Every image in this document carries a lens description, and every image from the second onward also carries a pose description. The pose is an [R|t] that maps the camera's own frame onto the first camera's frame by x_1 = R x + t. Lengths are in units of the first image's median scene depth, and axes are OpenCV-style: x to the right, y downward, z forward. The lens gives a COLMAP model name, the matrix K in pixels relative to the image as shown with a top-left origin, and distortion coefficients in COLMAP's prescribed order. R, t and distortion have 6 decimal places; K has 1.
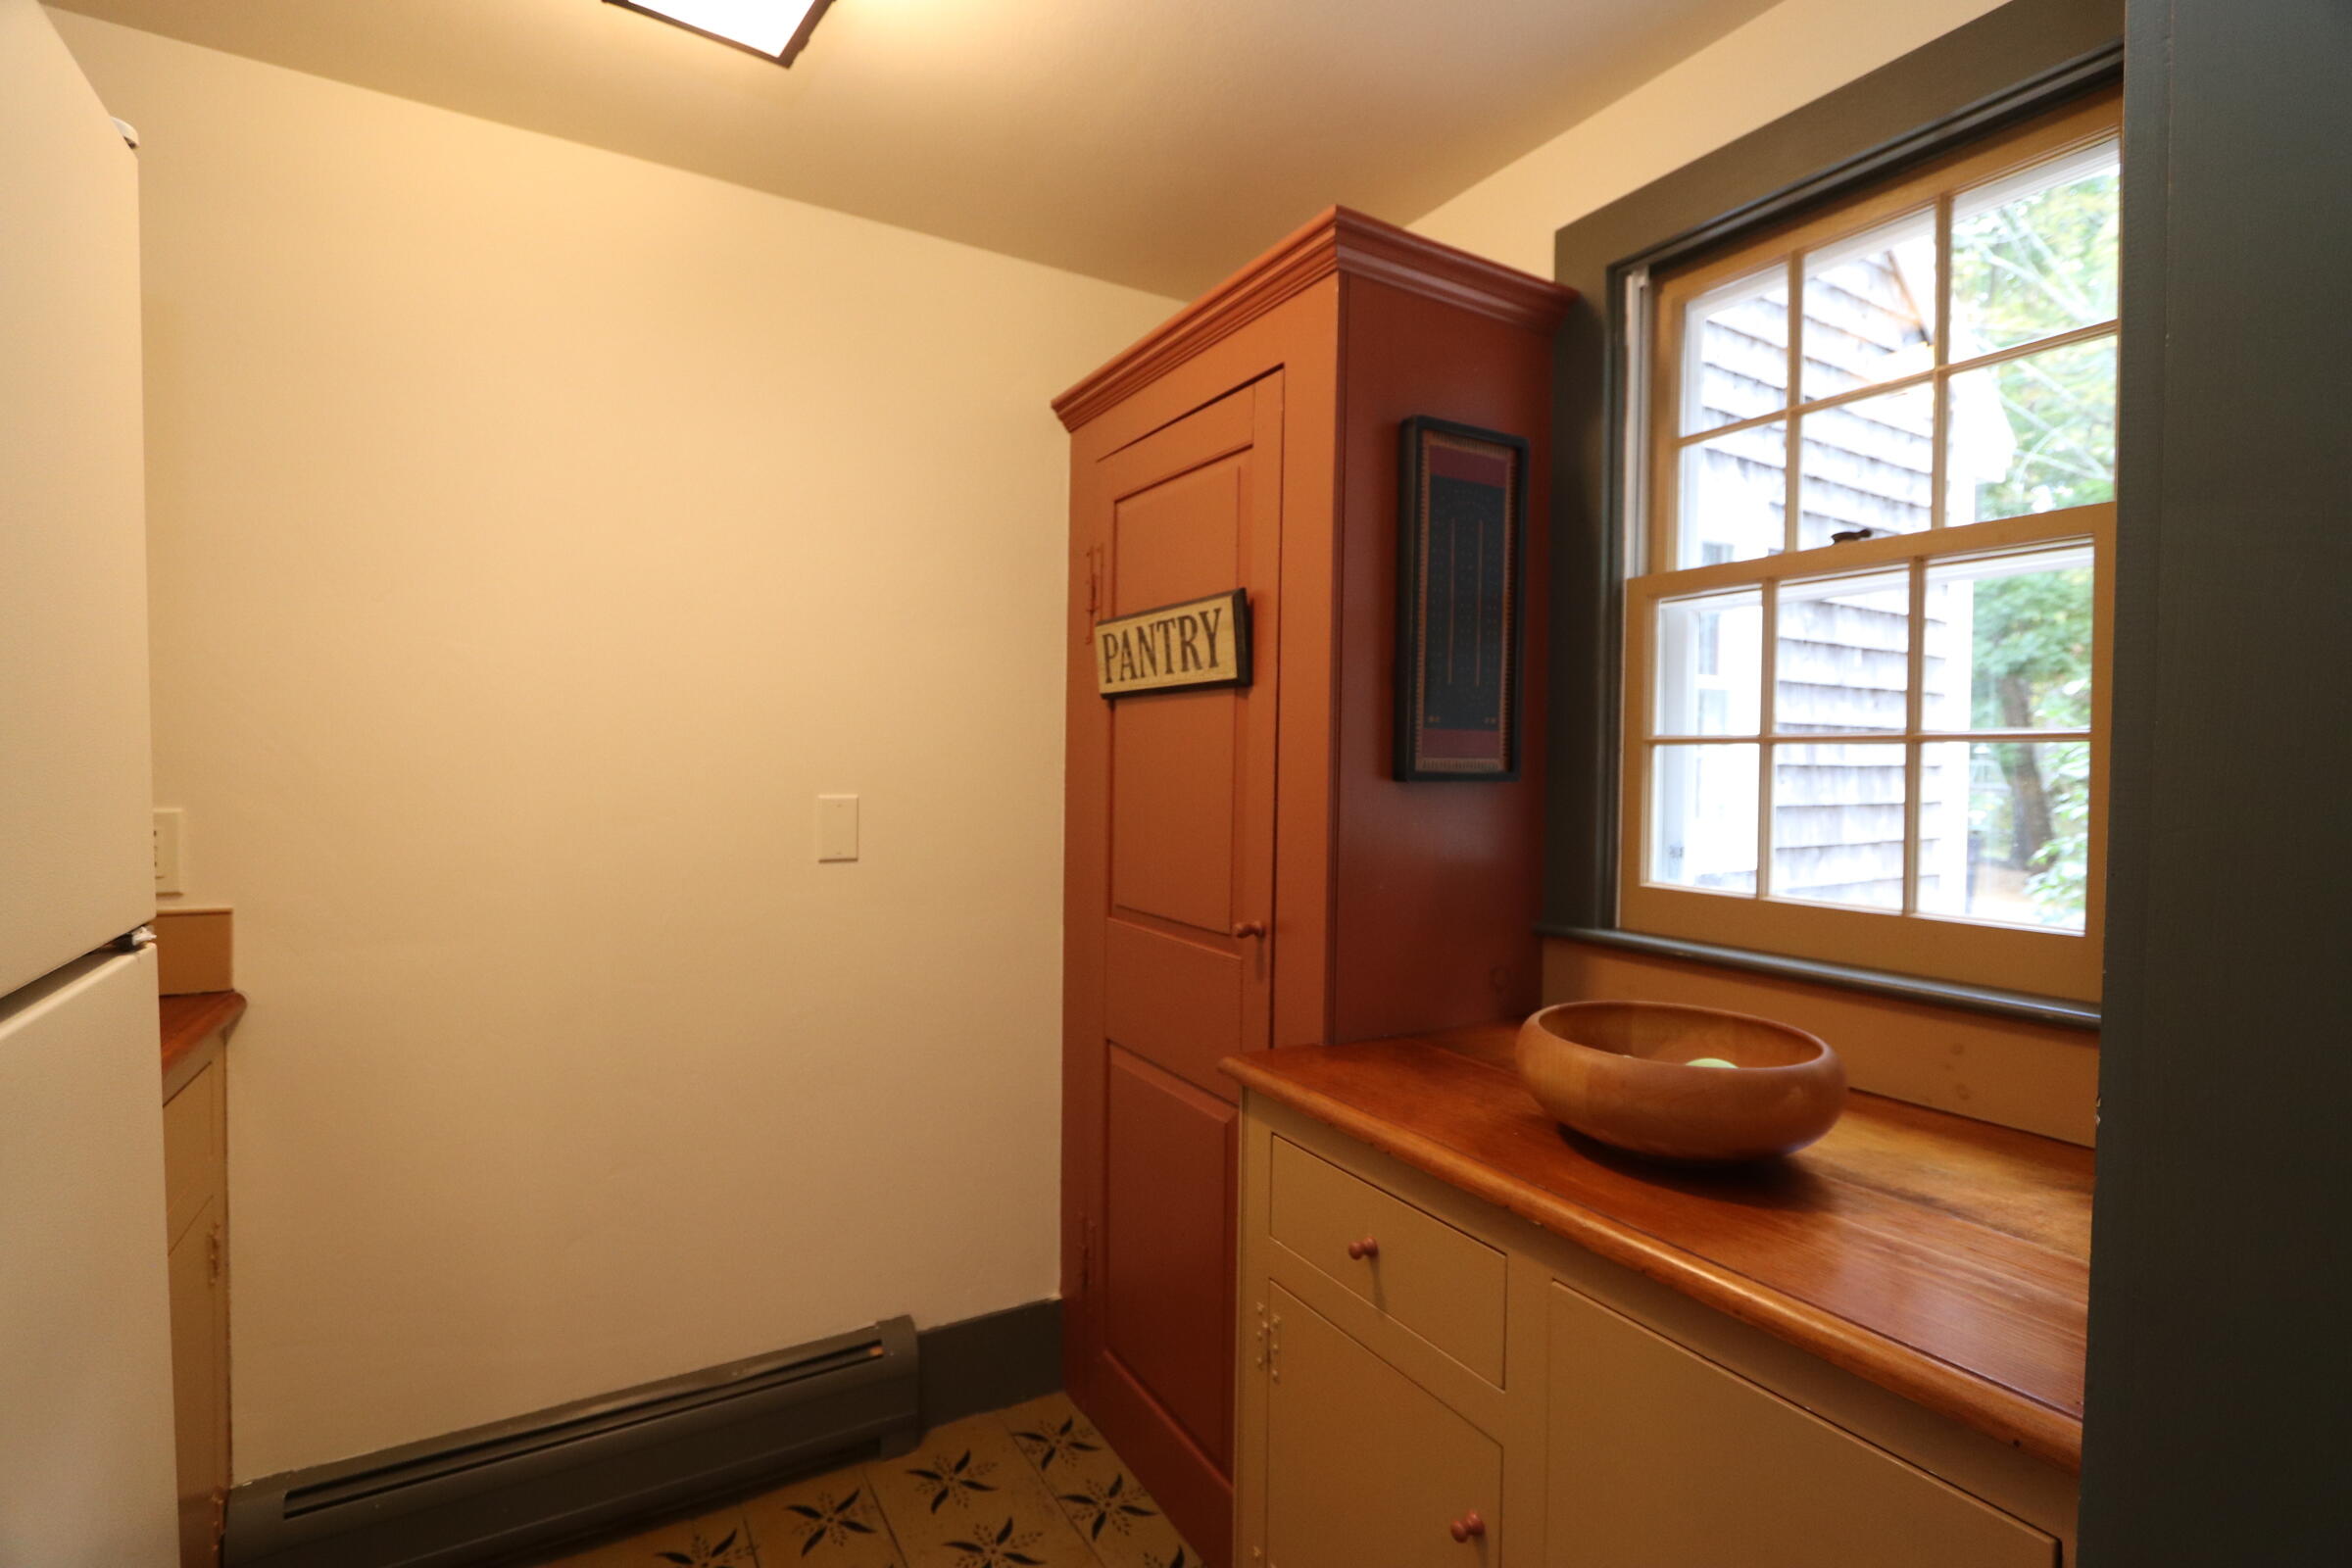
lens RADIAL K [[1076.3, 0, 1167.0], [0, 1076.3, 780.6], [0, 0, 1]] dist [-0.013183, 0.000225]
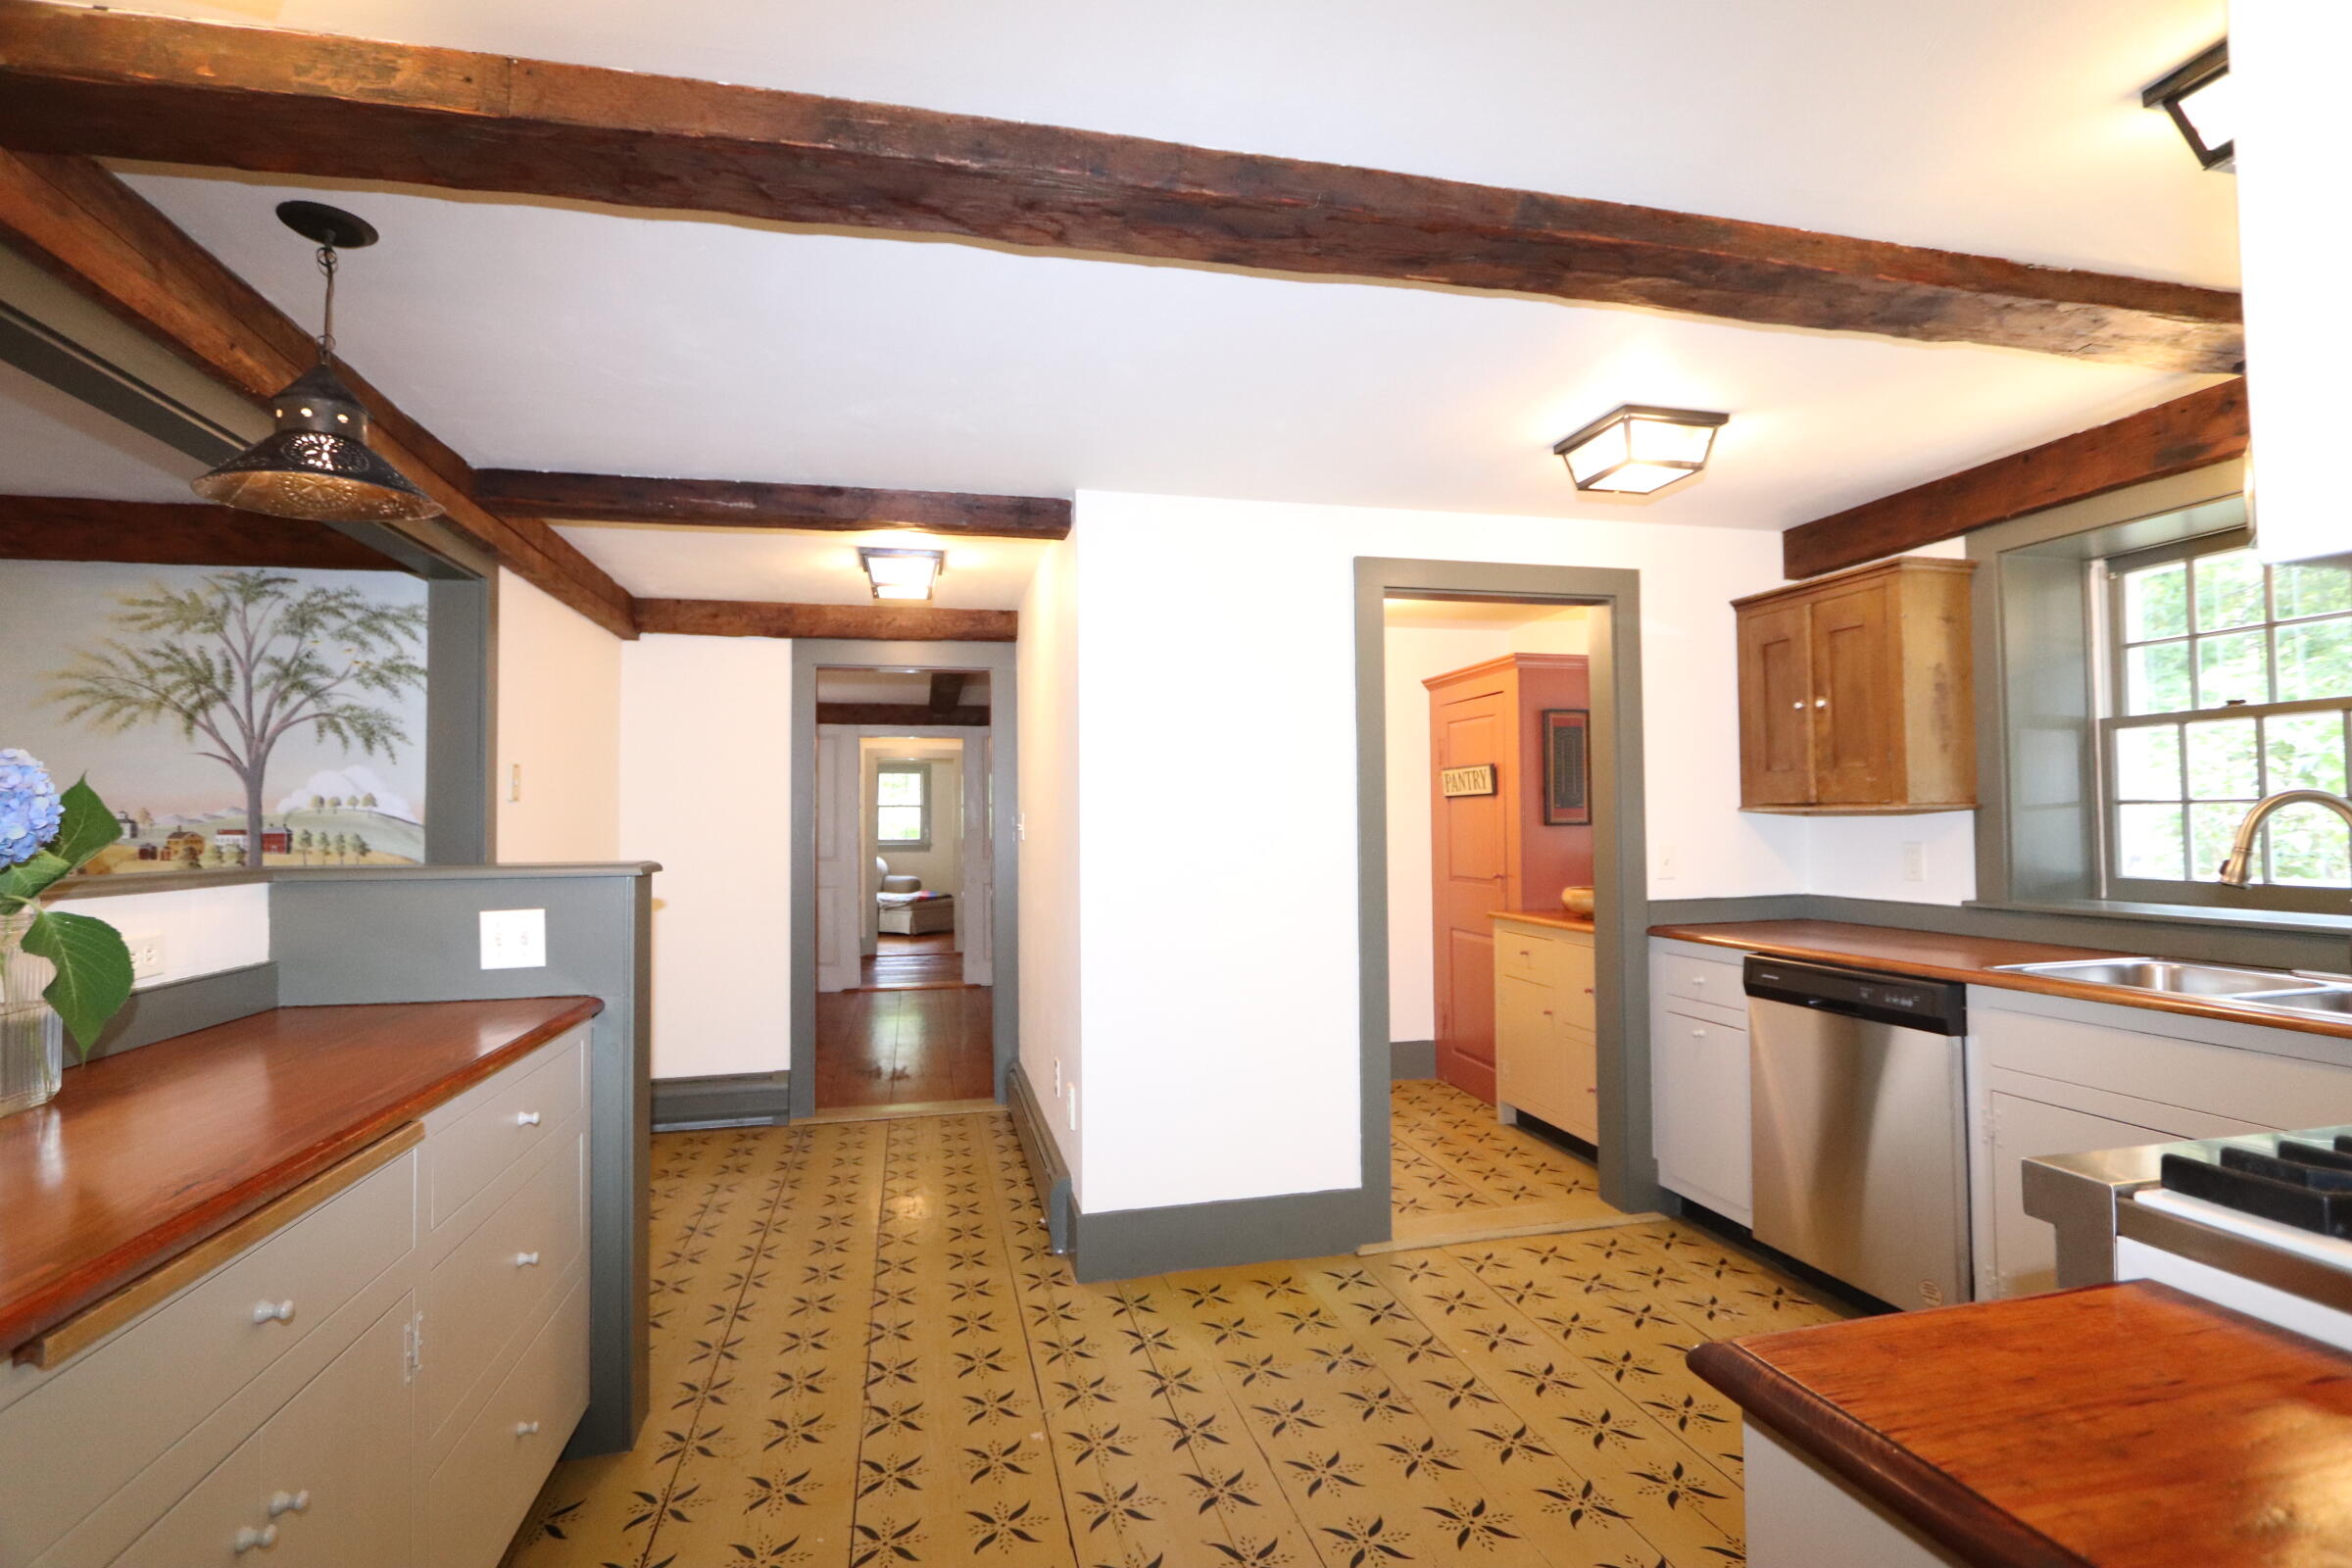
lens RADIAL K [[1076.3, 0, 1167.0], [0, 1076.3, 780.6], [0, 0, 1]] dist [-0.013183, 0.000225]
pose [[0.951600, -0.036002, -0.305224, 0.115298], [0.017844, 0.997912, -0.062073, 0.038872], [0.306821, 0.053622, 0.950255, -2.054021]]
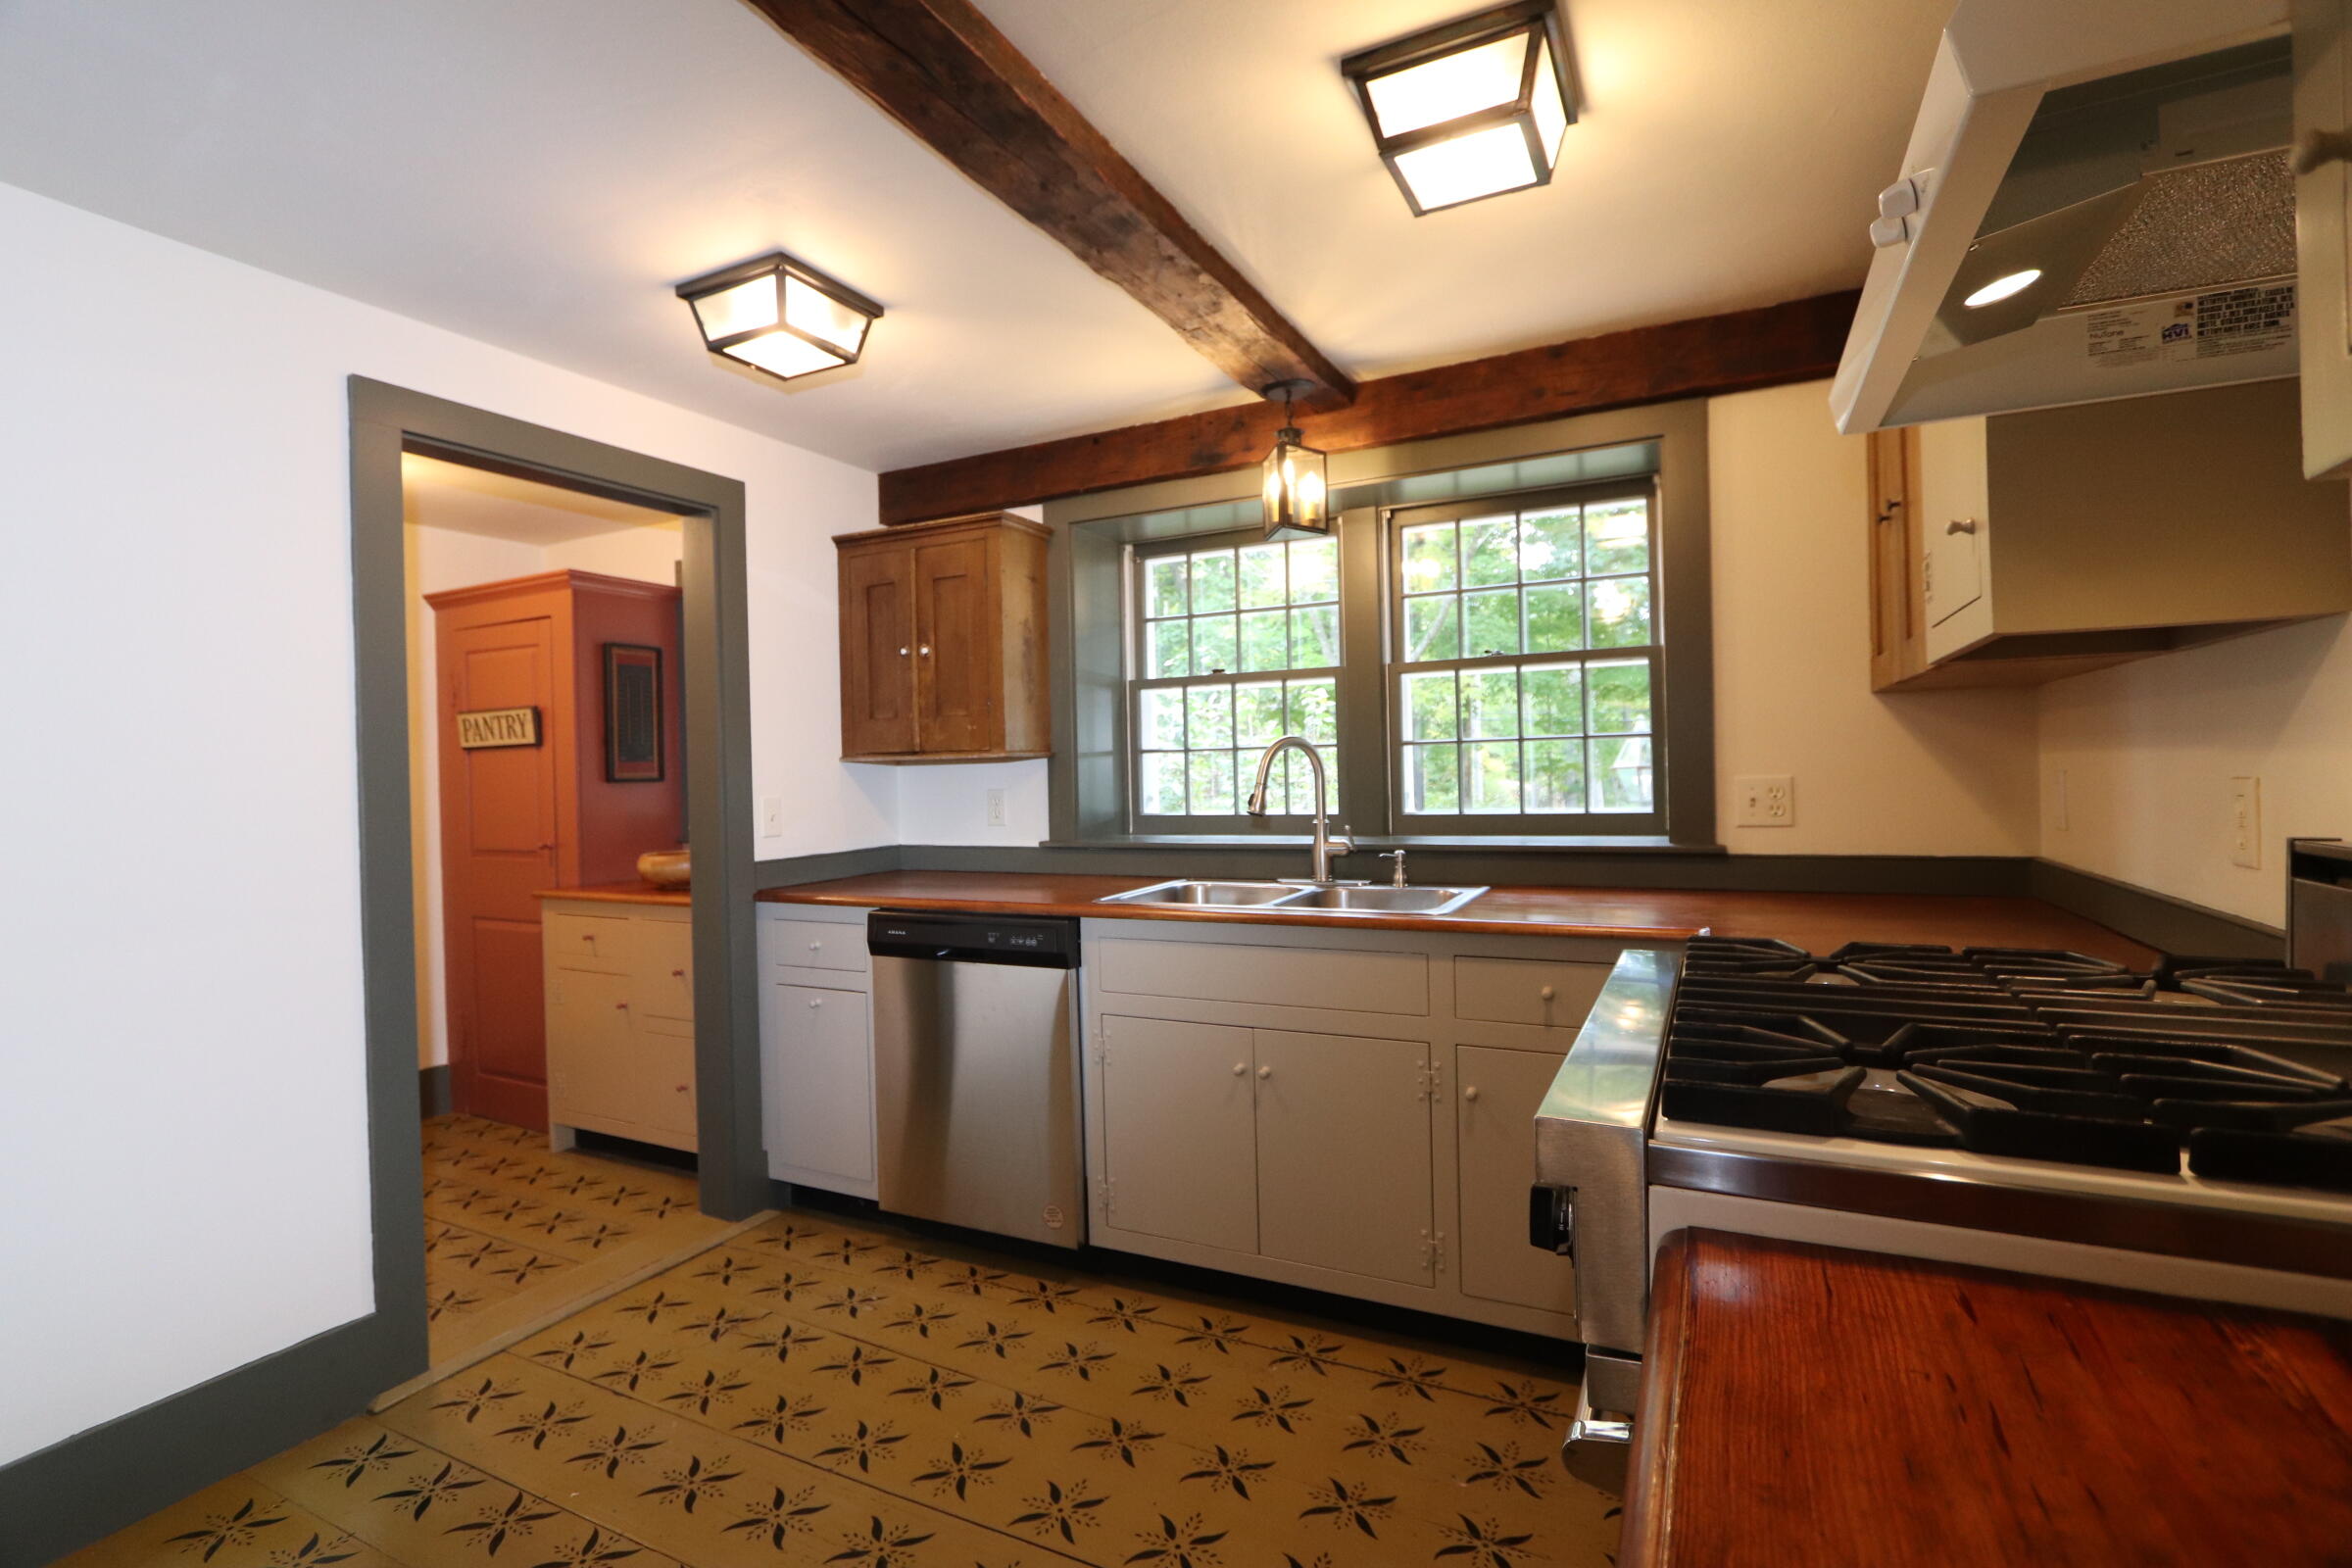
lens RADIAL K [[1076.3, 0, 1167.0], [0, 1076.3, 780.6], [0, 0, 1]] dist [-0.013183, 0.000225]
pose [[0.845515, -0.041110, 0.532367, -0.017822], [0.048088, 0.998843, 0.000758, 0.052356], [-0.531782, 0.024960, 0.846514, -1.701143]]
